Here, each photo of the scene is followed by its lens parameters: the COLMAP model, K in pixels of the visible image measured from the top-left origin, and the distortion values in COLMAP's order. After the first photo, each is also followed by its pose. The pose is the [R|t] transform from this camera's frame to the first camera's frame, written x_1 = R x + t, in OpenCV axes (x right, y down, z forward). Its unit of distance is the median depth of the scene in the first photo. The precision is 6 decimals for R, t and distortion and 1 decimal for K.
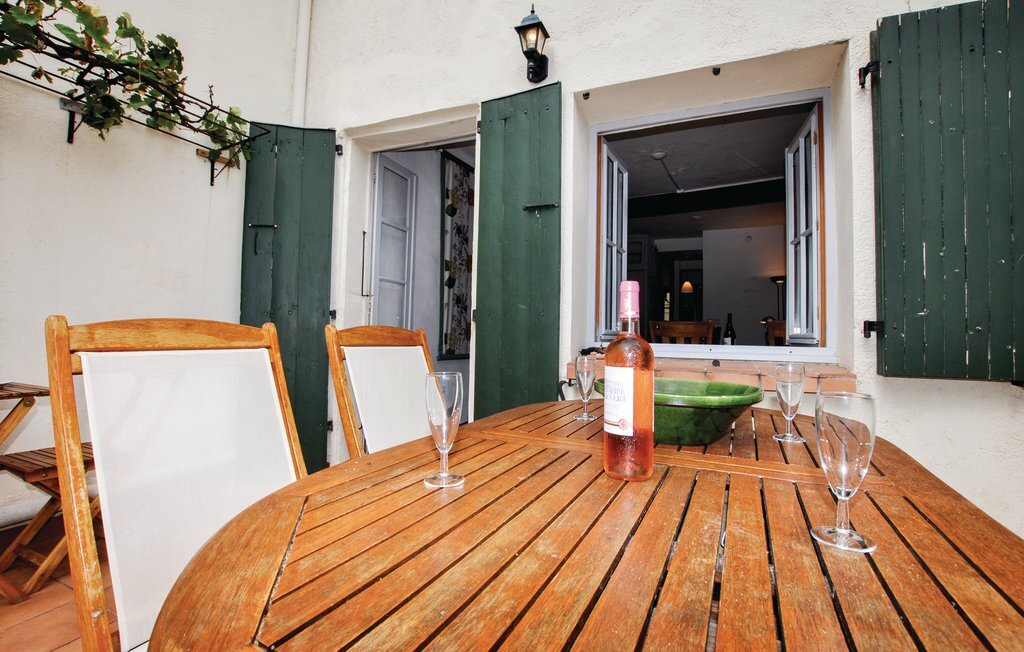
lens RADIAL K [[449.7, 0, 512.6], [0, 449.7, 314.7], [0, 0, 1]] dist [-0.020253, 0.000902]
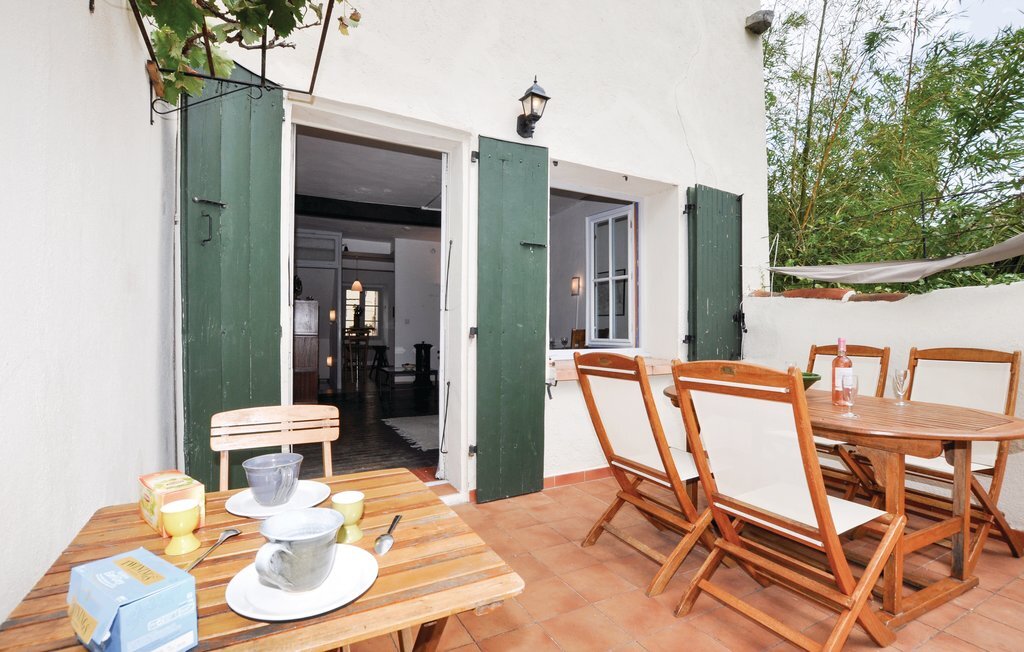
lens RADIAL K [[456.1, 0, 523.7], [0, 456.1, 323.5], [0, 0, 1]] dist [-0.000975, 0.000071]
pose [[0.612280, -0.007729, 0.790603, -0.966665], [-0.020596, 0.999457, 0.025721, -0.055618], [-0.790373, -0.032032, 0.611788, 0.250279]]
